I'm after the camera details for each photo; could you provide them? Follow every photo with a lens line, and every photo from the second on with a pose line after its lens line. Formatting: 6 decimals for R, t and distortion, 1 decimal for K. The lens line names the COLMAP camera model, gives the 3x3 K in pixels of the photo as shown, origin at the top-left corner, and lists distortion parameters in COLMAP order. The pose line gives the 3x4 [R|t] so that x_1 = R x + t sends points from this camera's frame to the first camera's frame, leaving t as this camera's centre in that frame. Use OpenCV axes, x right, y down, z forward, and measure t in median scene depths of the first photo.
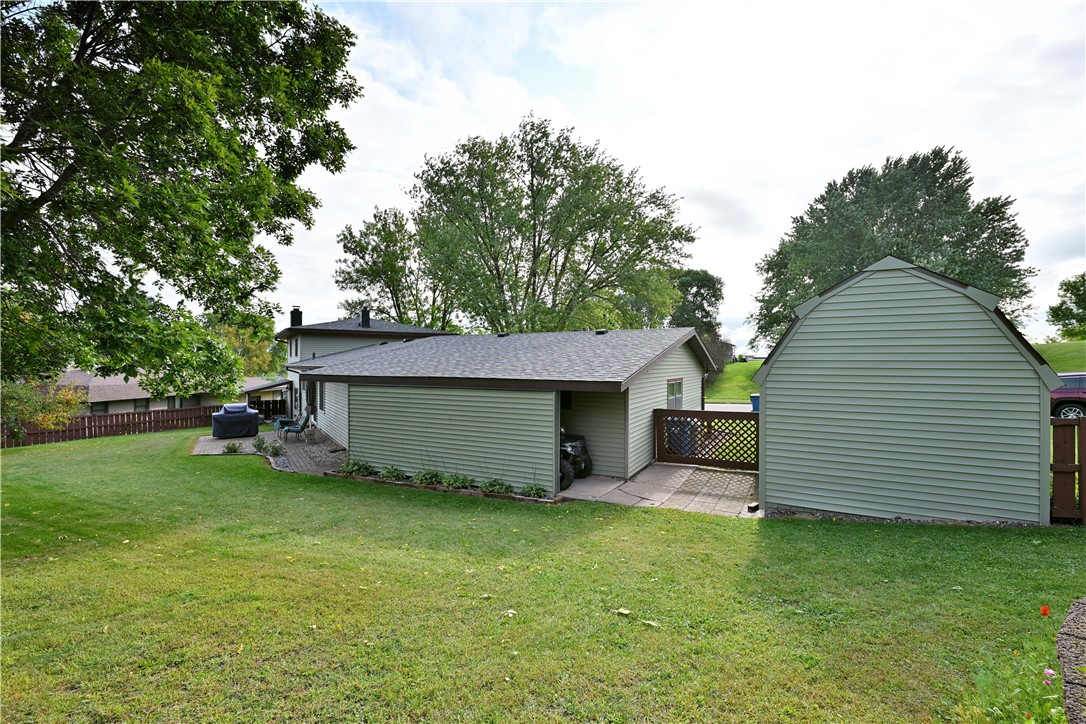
lens RADIAL K [[474.4, 0, 540.7], [0, 474.4, 358.1], [0, 0, 1]] dist [0.000325, 0.000059]
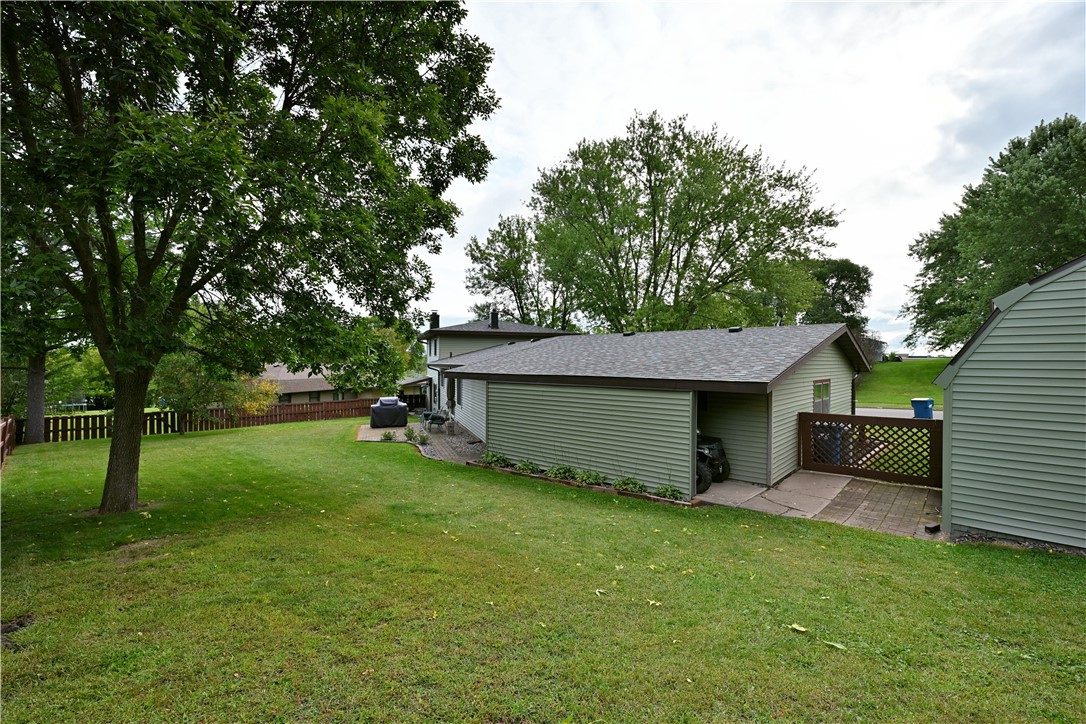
lens RADIAL K [[468.6, 0, 540.2], [0, 468.6, 369.1], [0, 0, 1]] dist [0.001825, -0.000668]
pose [[0.970994, 0.005881, -0.239030, -0.040374], [0.000059, 0.999692, 0.024837, 0.000408], [0.239102, -0.024130, 0.970695, -0.002306]]
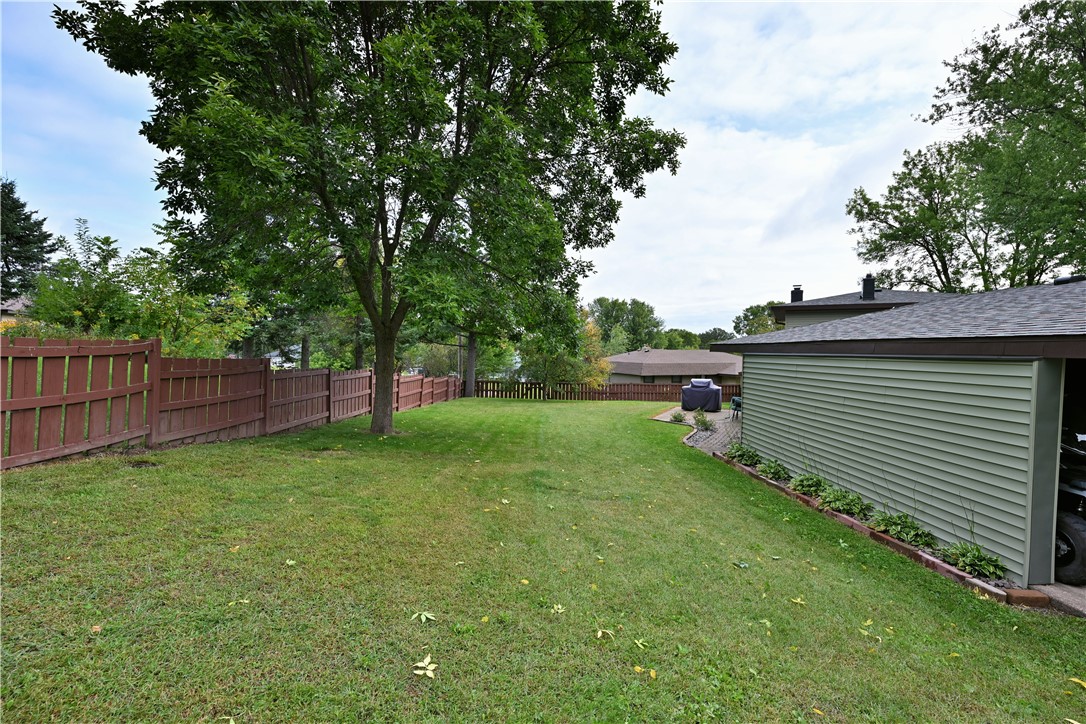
lens RADIAL K [[468.6, 0, 558.7], [0, 468.6, 368.5], [0, 0, 1]] dist [0.001825, -0.000668]
pose [[0.491182, 0.033725, -0.870404, 0.180221], [-0.002954, 0.999309, 0.037053, 0.058547], [0.871052, -0.015629, 0.490942, 0.355833]]
